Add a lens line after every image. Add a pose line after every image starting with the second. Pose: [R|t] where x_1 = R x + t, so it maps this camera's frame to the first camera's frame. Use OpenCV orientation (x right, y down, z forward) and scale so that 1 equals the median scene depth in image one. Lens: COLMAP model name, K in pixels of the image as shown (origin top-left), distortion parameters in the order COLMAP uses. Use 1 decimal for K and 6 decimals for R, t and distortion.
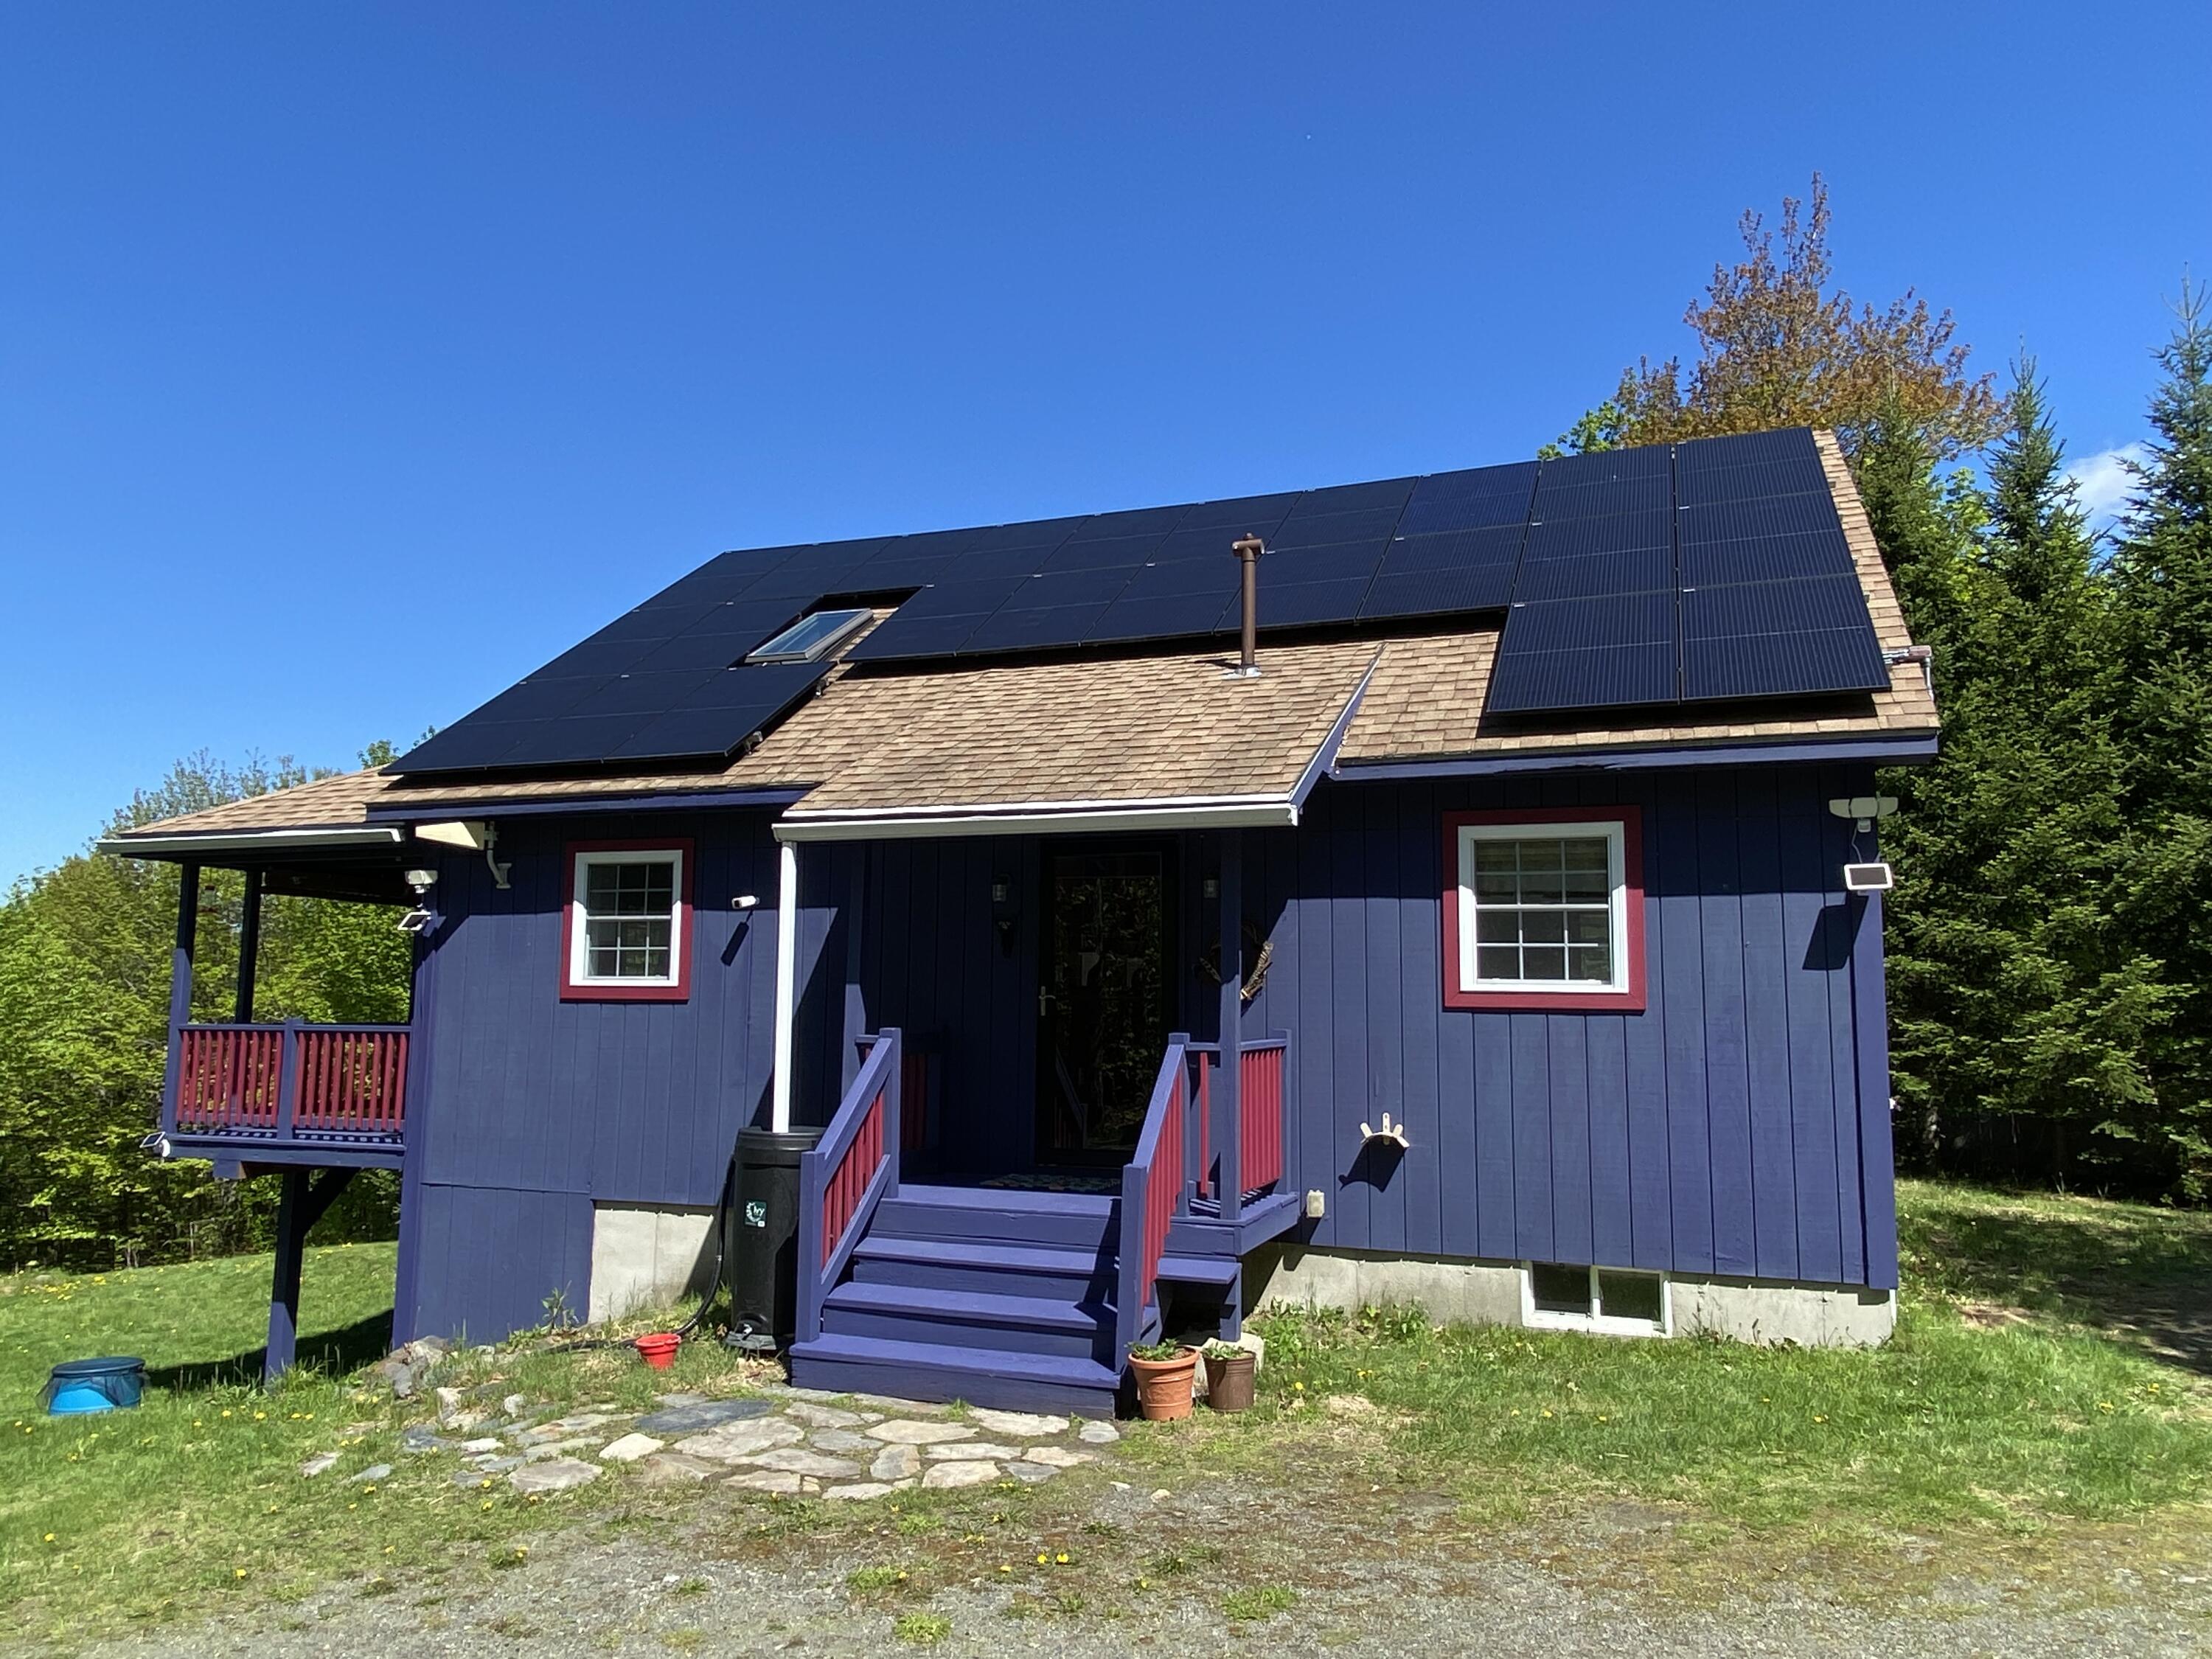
lens RADIAL K [[1516.1, 0, 1093.9], [0, 1516.1, 833.4], [0, 0, 1]] dist [0.020987, -0.023728]
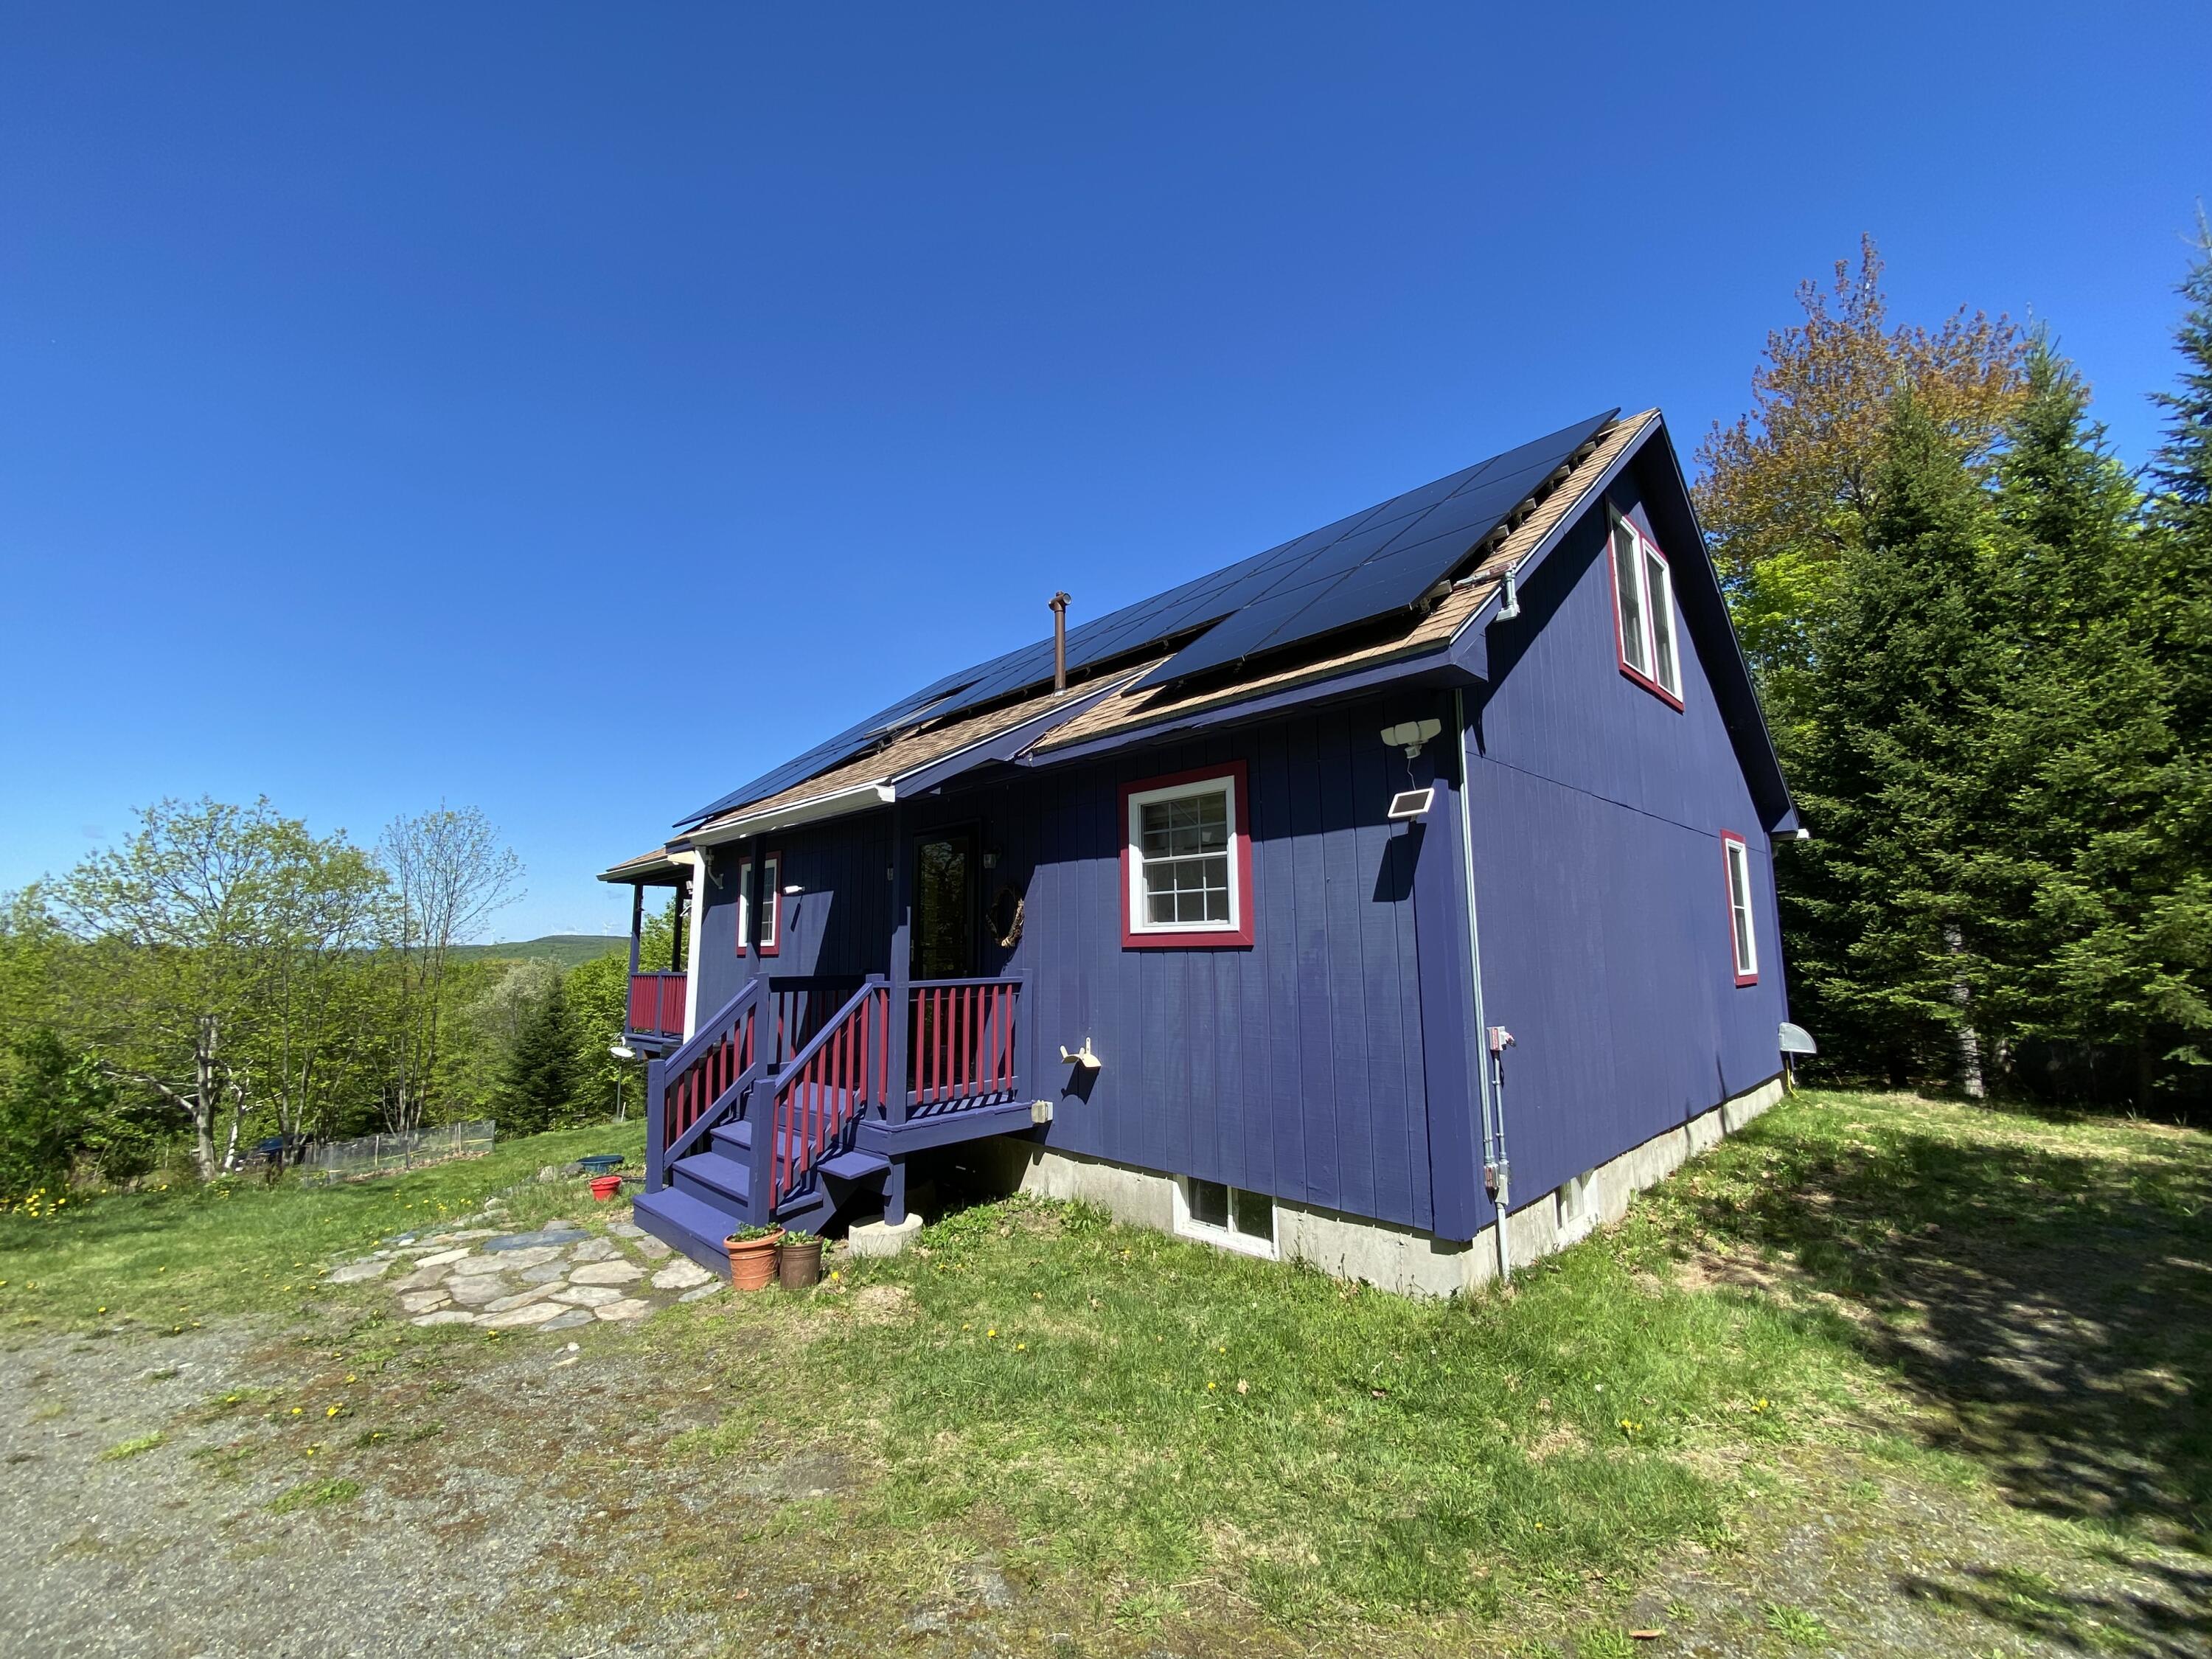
lens RADIAL K [[894.1, 0, 1100.7], [0, 894.1, 830.8], [0, 0, 1]] dist [0.015417, -0.018478]
pose [[0.907783, -0.075289, -0.412627, 0.522455], [0.063960, 0.997101, -0.041223, 0.052629], [0.414535, 0.011030, 0.909967, 0.371603]]
